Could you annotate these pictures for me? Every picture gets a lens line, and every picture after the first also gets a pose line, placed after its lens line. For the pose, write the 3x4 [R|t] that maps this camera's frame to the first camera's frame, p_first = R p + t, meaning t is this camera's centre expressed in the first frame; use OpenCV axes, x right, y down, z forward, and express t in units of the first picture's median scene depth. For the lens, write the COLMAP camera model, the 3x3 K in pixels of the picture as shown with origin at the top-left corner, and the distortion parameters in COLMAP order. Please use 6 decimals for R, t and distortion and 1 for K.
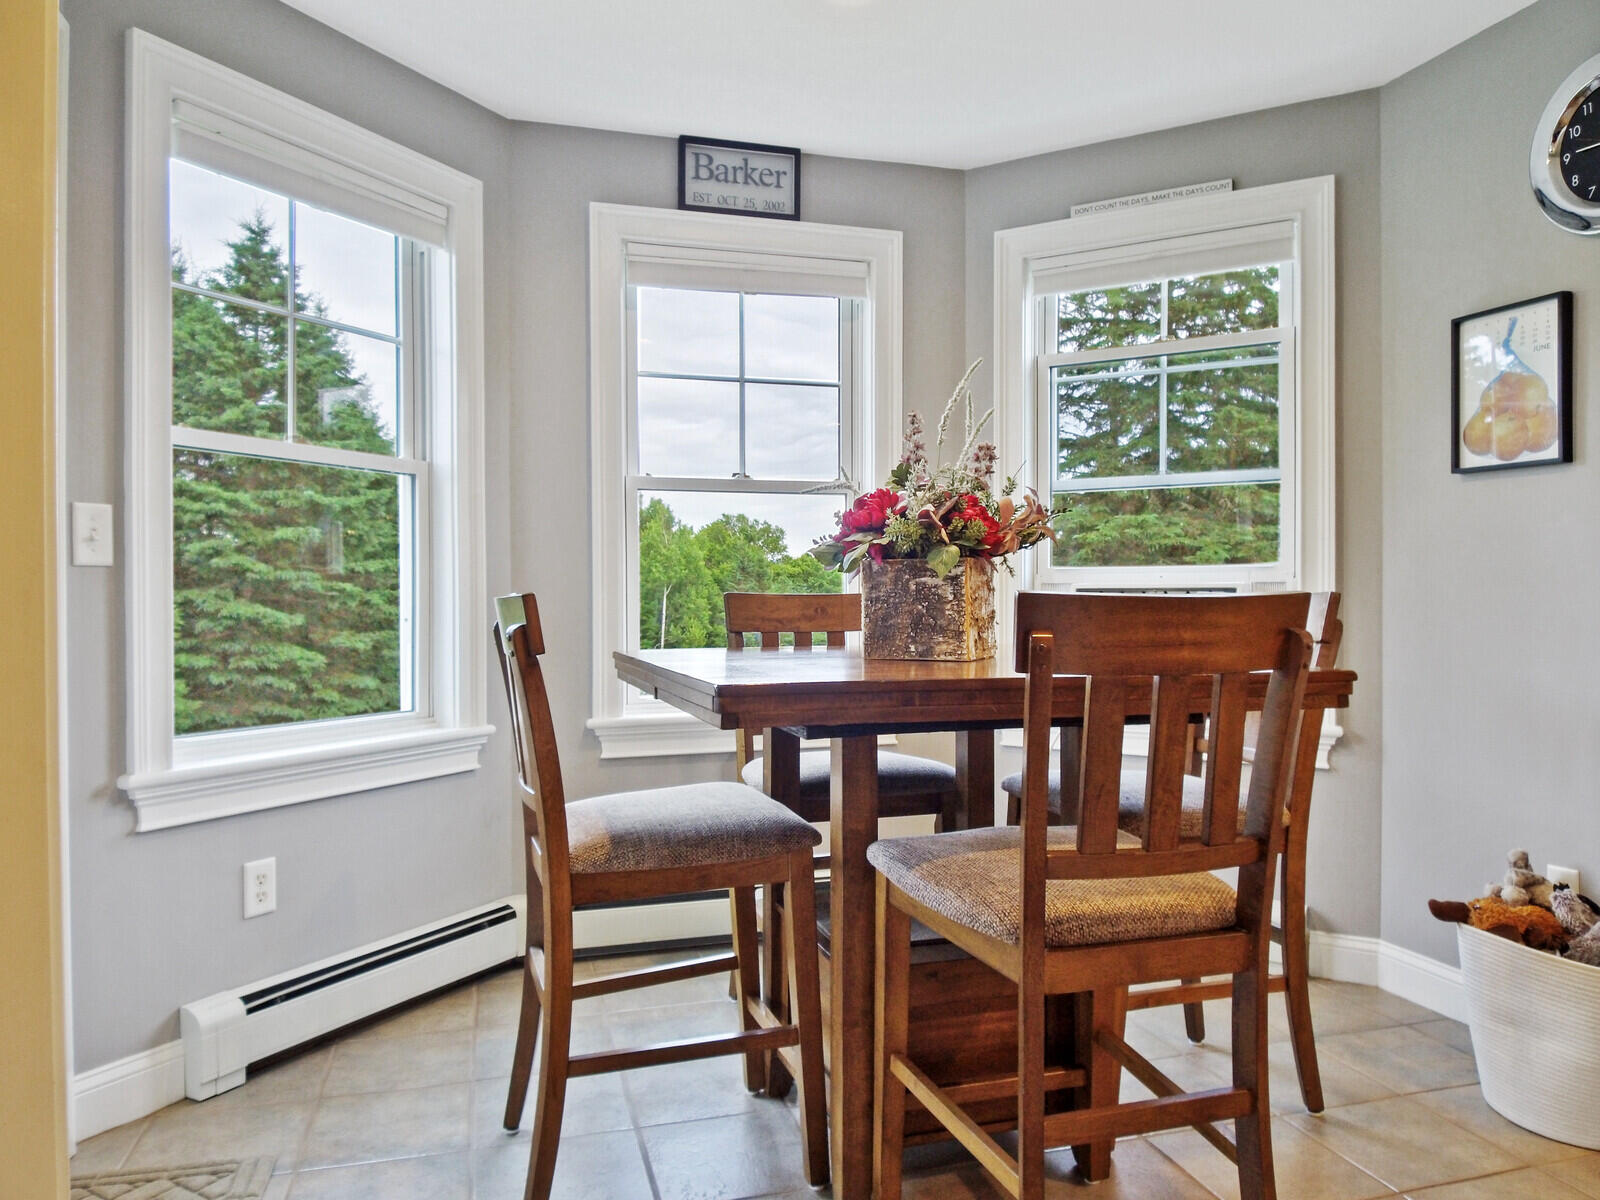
lens RADIAL K [[1095.5, 0, 800.0], [0, 1095.5, 600.0], [0, 0, 1]] dist [0.101066, -0.100761]
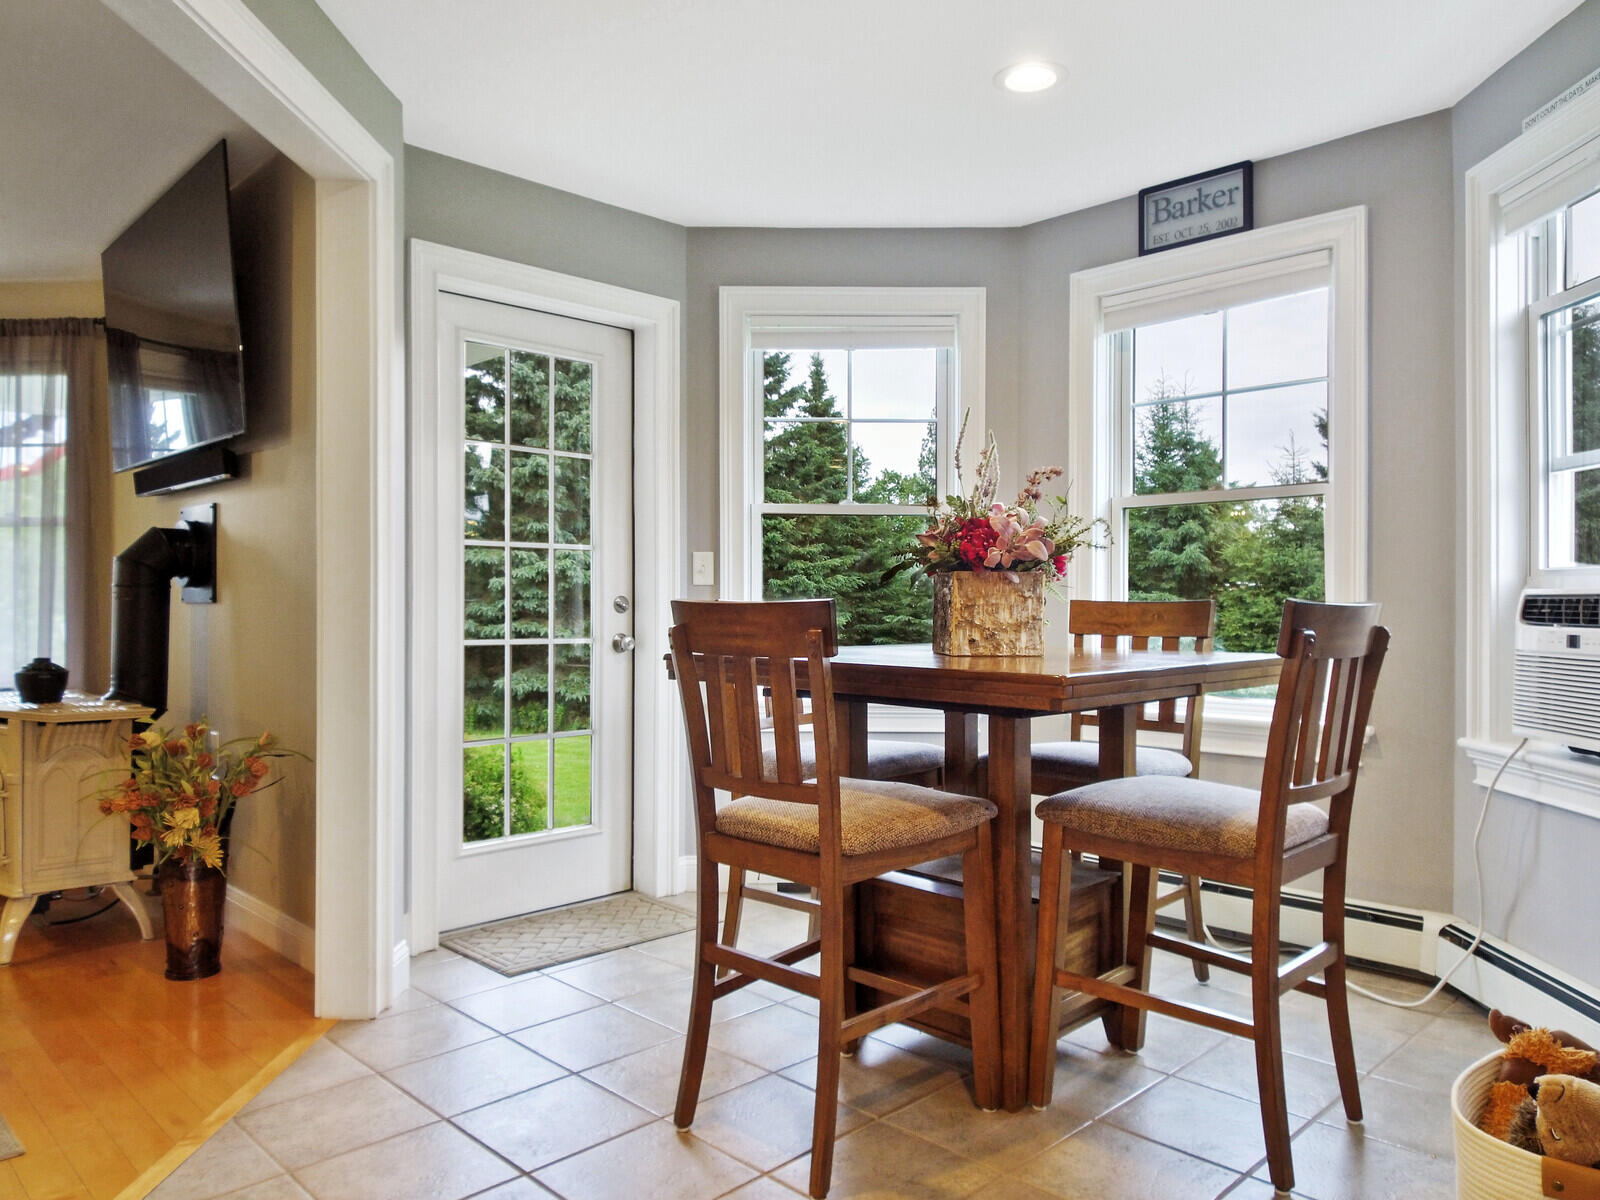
lens RADIAL K [[1118.9, 0, 800.0], [0, 1118.9, 600.0], [0, 0, 1]] dist [0.022939, 0.000058]
pose [[0.504823, -0.000576, -0.863223, 0.691834], [-0.004238, 0.999986, -0.003145, -0.001094], [0.863212, 0.005246, 0.504814, 0.134749]]
